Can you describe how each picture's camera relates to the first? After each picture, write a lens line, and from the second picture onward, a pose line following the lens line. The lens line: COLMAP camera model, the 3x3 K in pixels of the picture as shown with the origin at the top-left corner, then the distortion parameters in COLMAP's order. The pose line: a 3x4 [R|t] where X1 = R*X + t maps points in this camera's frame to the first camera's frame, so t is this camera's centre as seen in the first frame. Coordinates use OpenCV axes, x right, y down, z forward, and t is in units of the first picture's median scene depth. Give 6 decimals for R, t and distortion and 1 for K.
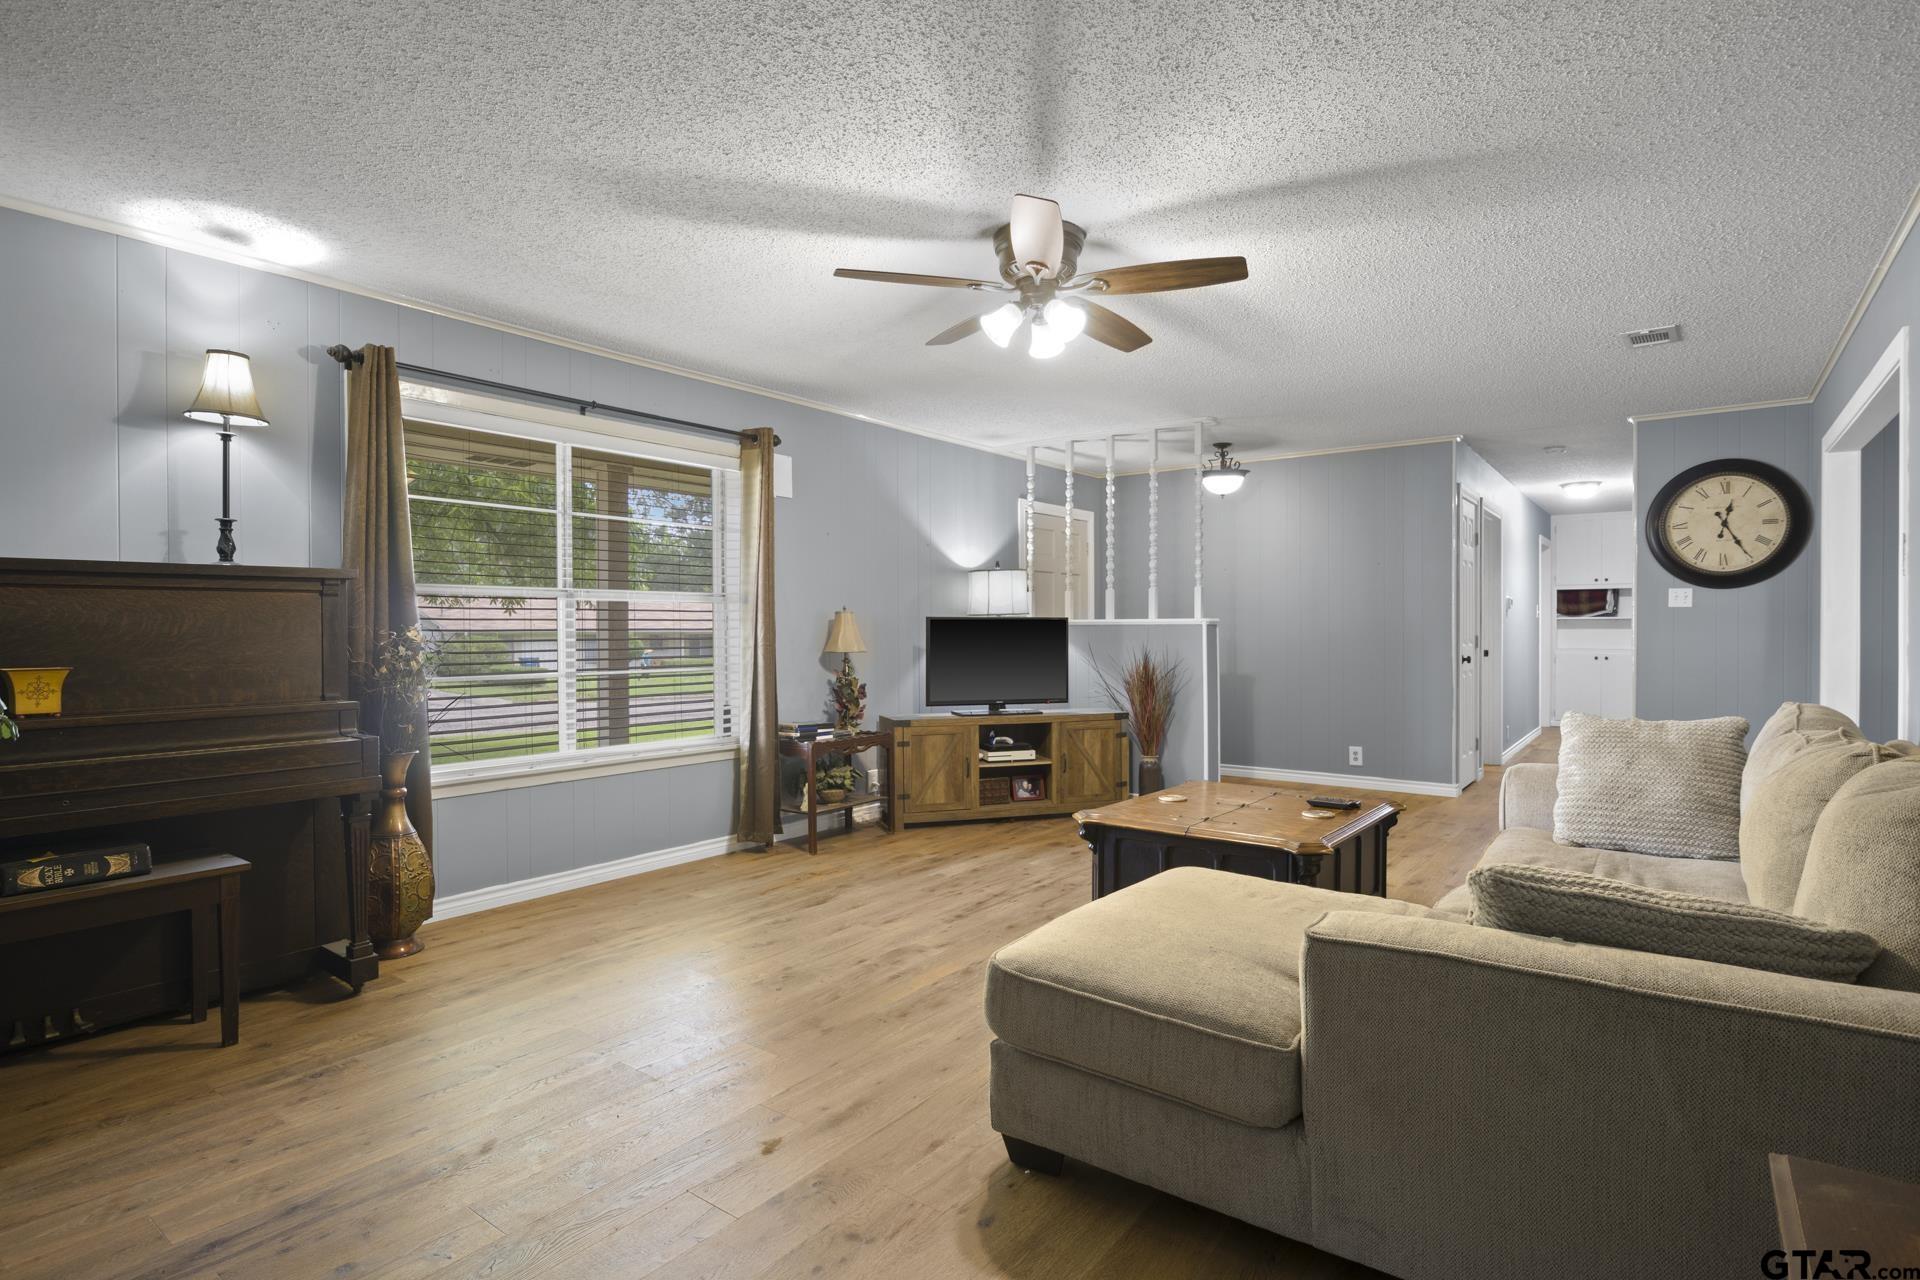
lens RADIAL K [[964.1, 0, 984.0], [0, 964.1, 641.9], [0, 0, 1]] dist [-0.007618, -0.001509]
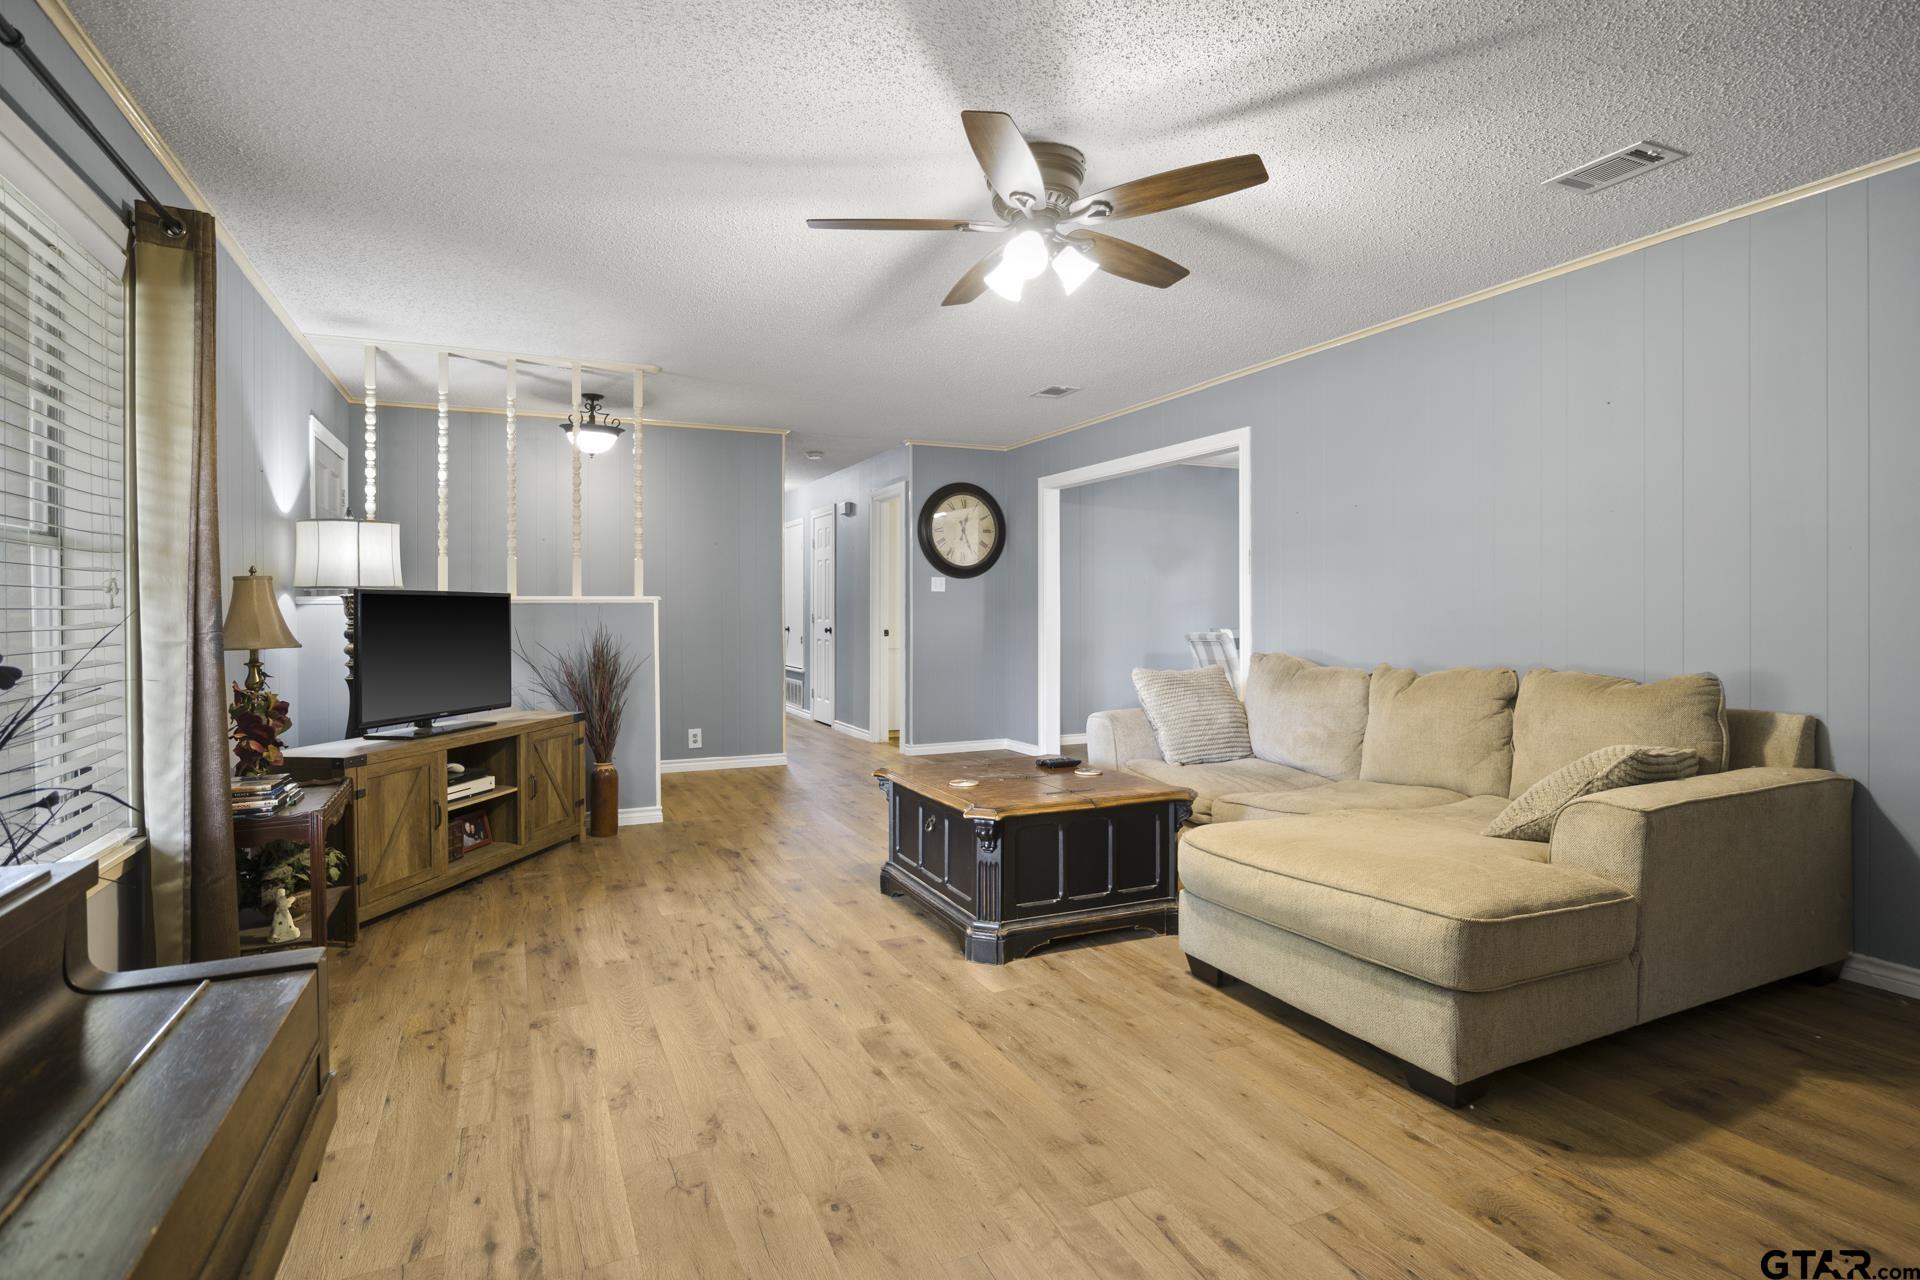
lens RADIAL K [[964.1, 0, 957.8], [0, 964.1, 612.8], [0, 0, 1]] dist [-0.007618, -0.001509]
pose [[0.476388, -0.003470, 0.879229, -0.427166], [0.015341, 0.999873, -0.004366, -0.001490], [-0.879102, 0.015568, 0.476380, 0.360461]]
